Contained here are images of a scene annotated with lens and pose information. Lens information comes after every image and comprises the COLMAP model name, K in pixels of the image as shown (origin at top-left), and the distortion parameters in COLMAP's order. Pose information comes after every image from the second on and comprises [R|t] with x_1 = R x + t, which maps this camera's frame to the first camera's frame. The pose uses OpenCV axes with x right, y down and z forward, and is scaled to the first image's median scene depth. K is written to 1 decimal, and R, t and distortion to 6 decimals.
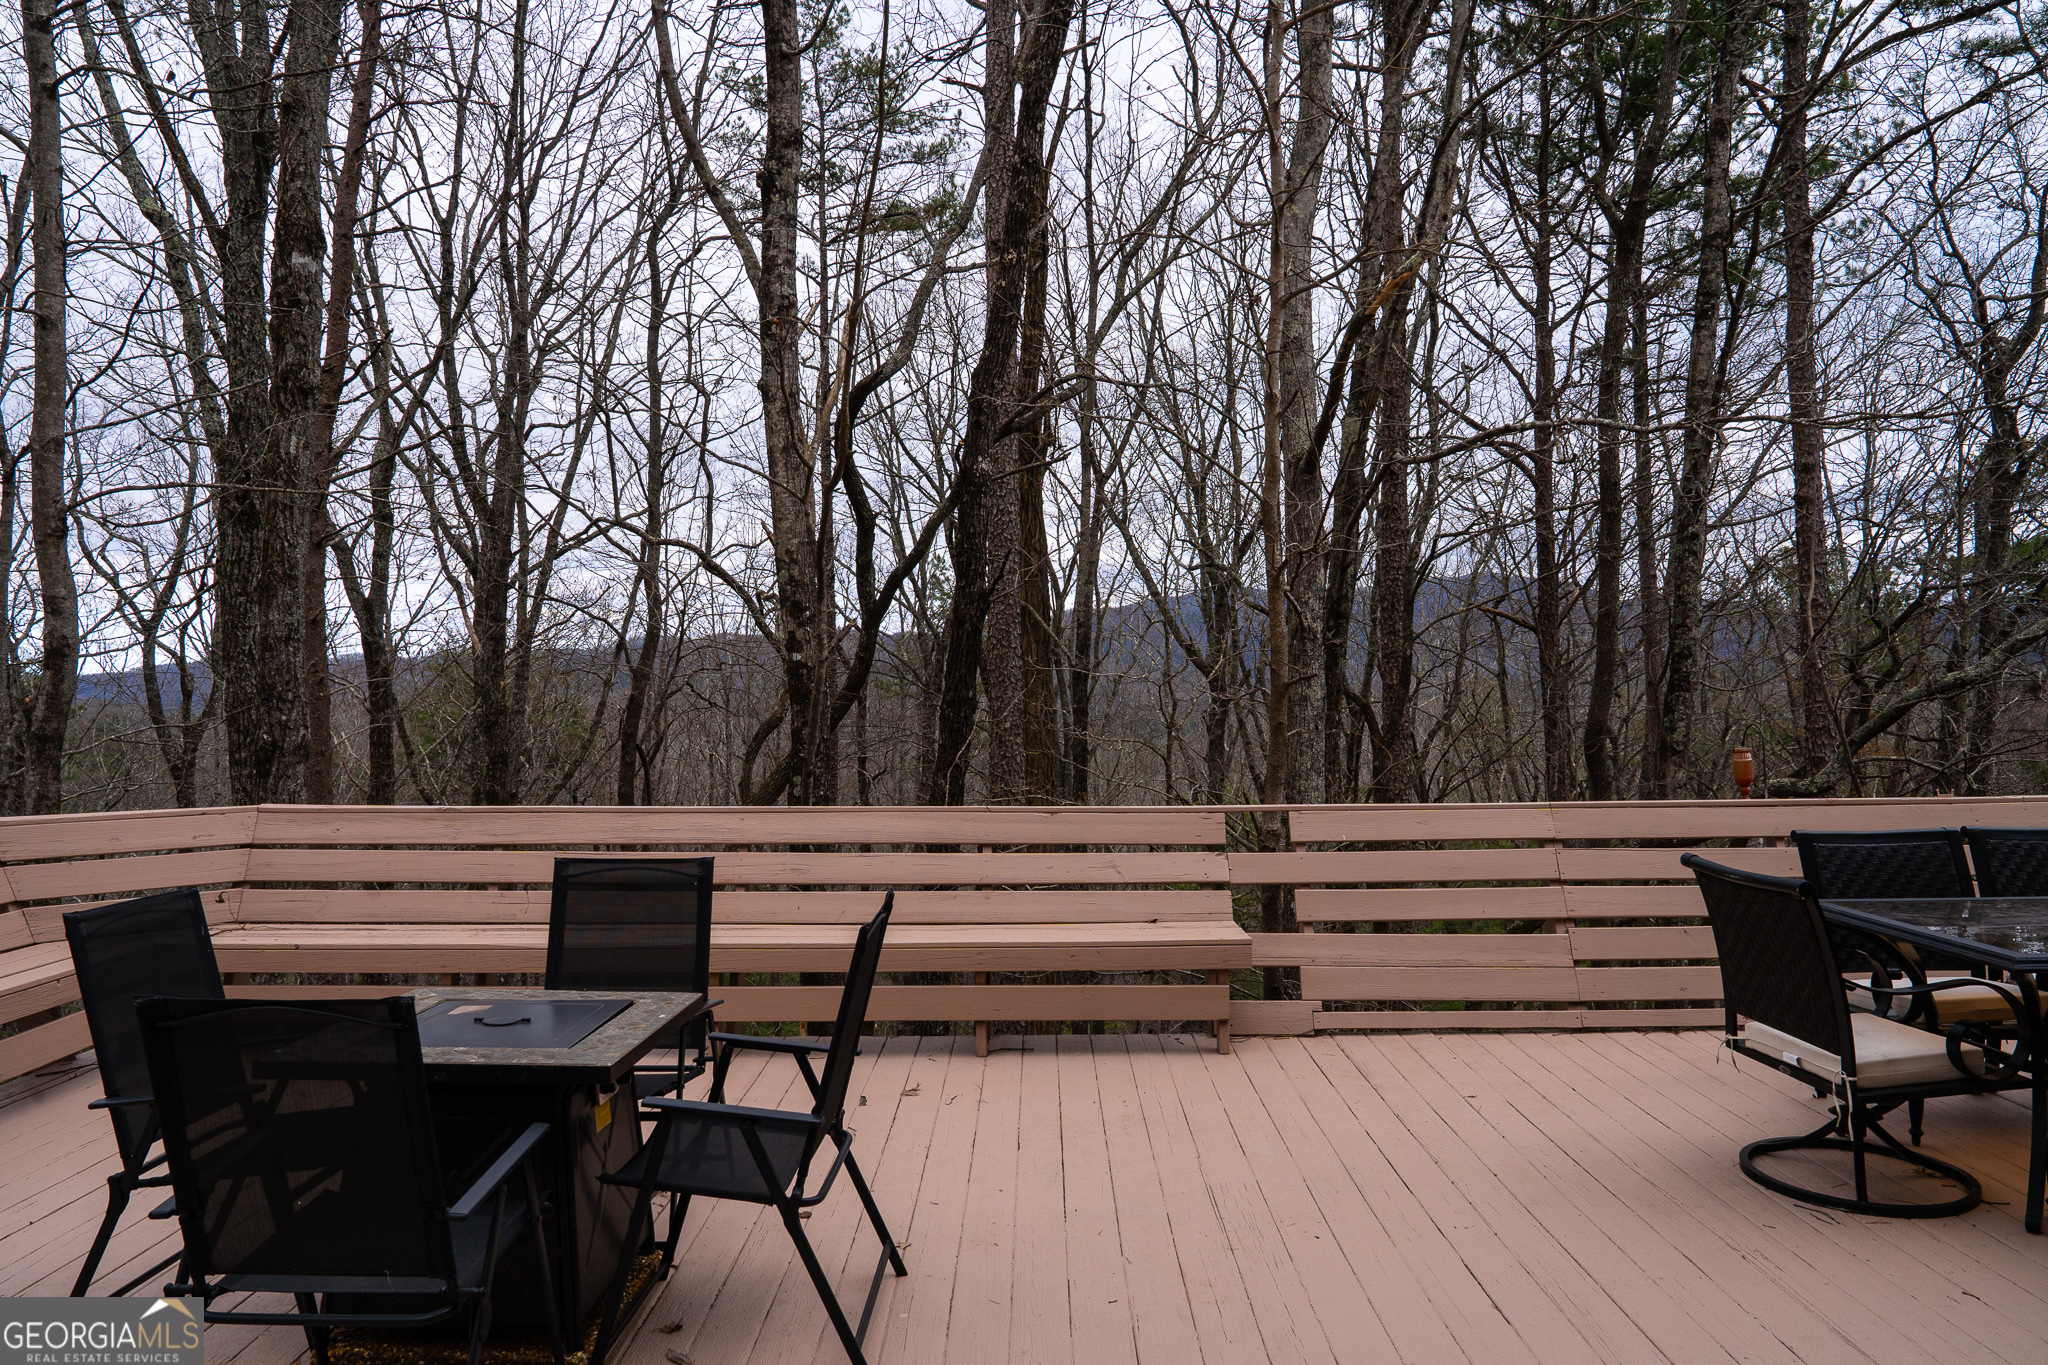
lens RADIAL K [[1376.4, 0, 1022.5], [0, 1376.4, 684.7], [0, 0, 1]] dist [-0.025052, 0.005200]
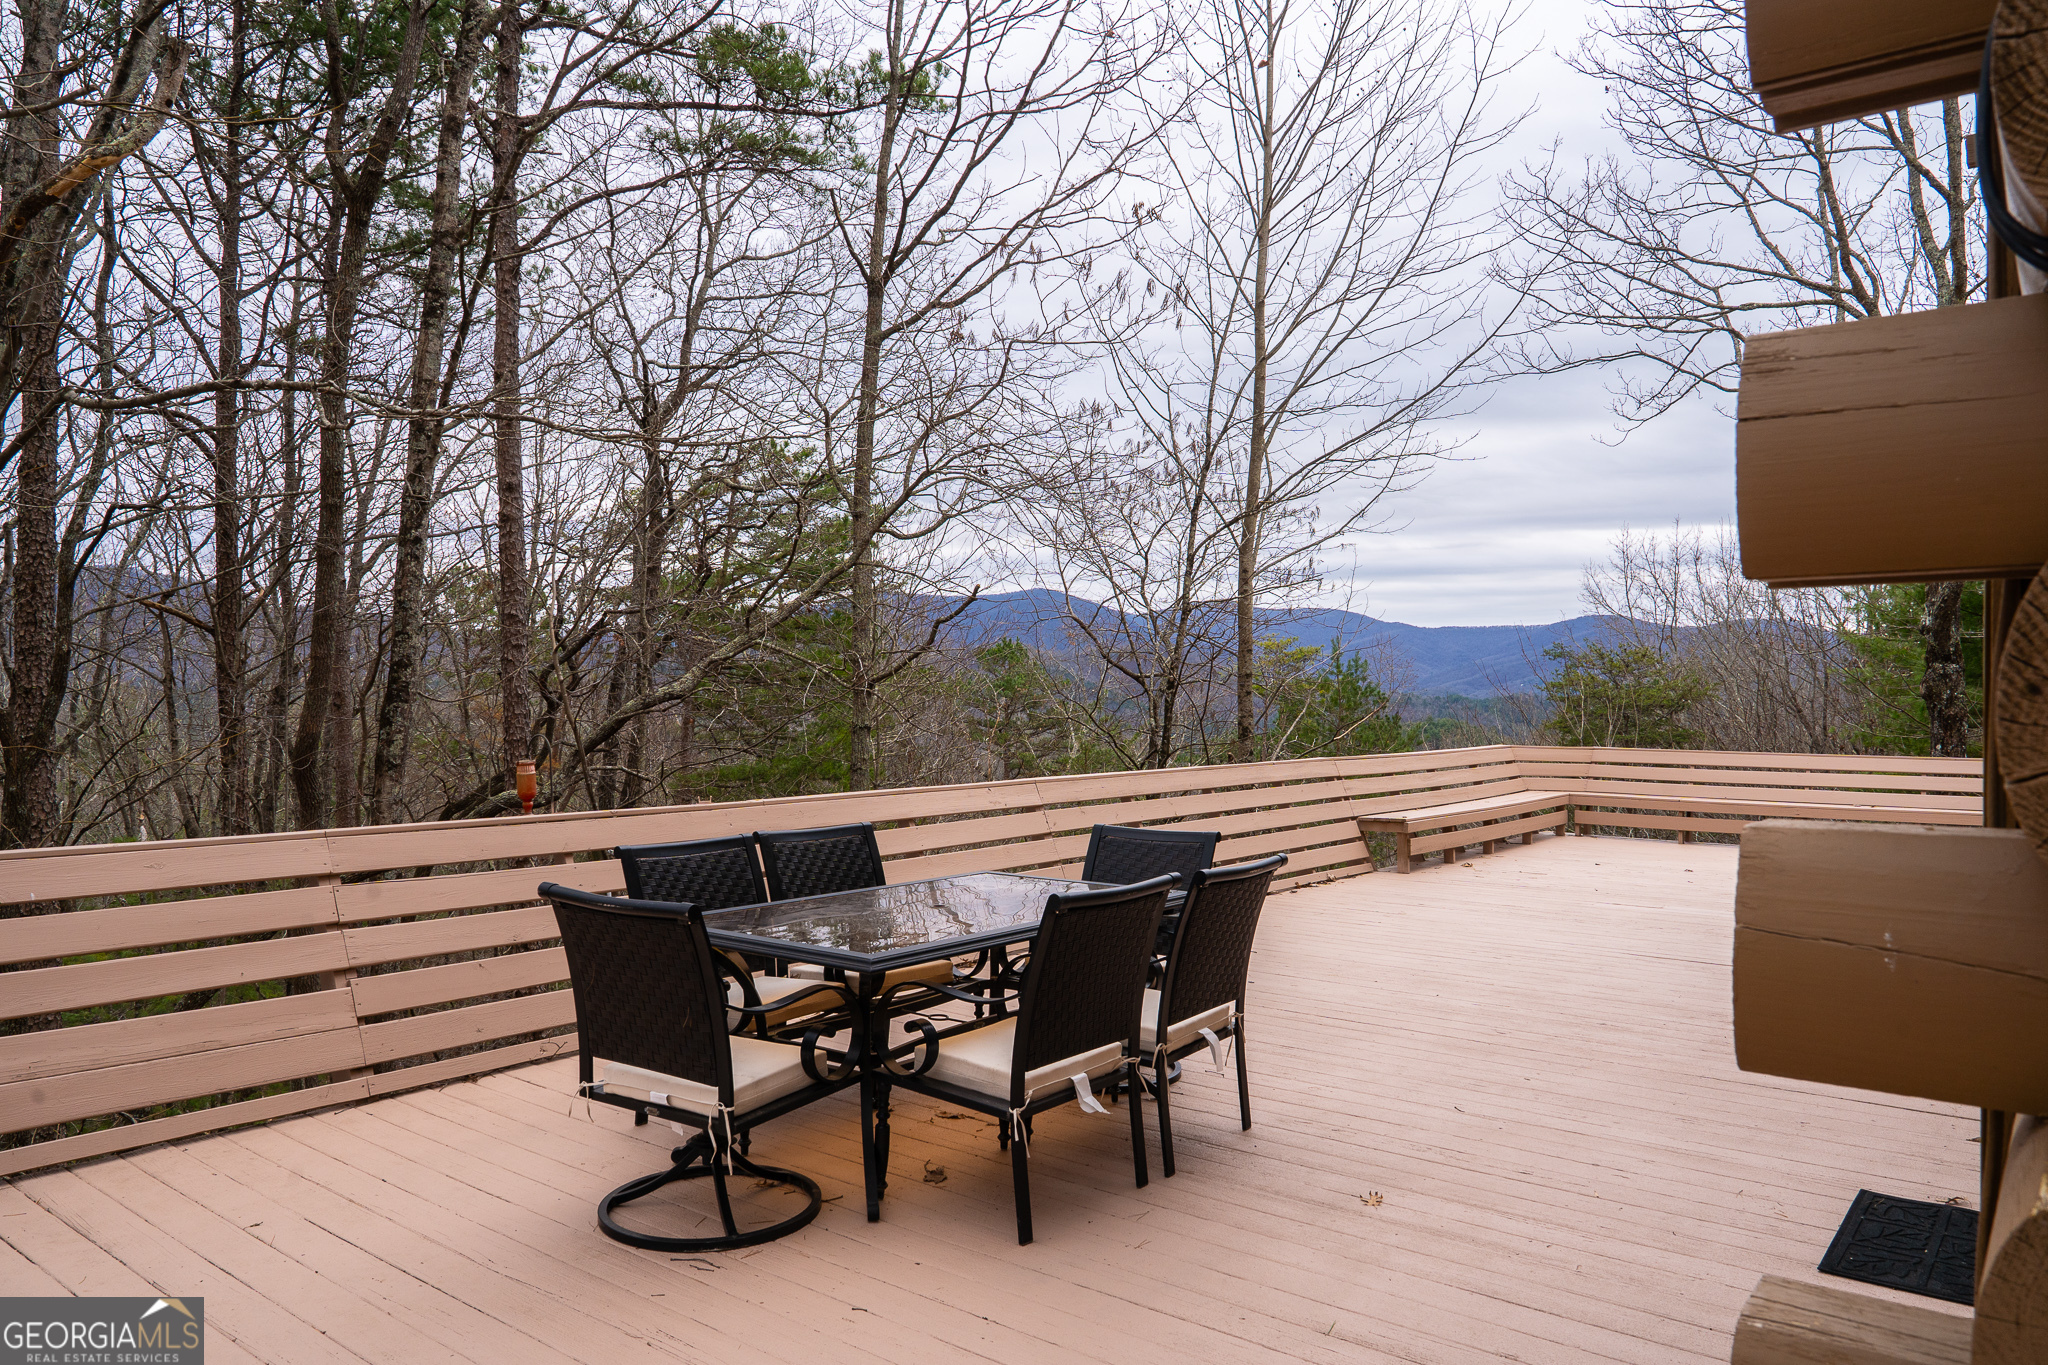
lens RADIAL K [[1376.4, 0, 1027.5], [0, 1376.4, 697.0], [0, 0, 1]] dist [-0.025052, 0.005200]
pose [[0.606769, 0.018355, 0.794666, -0.016292], [-0.016437, 0.999809, -0.010543, 0.009643], [-0.794708, -0.006665, 0.606955, 0.200224]]
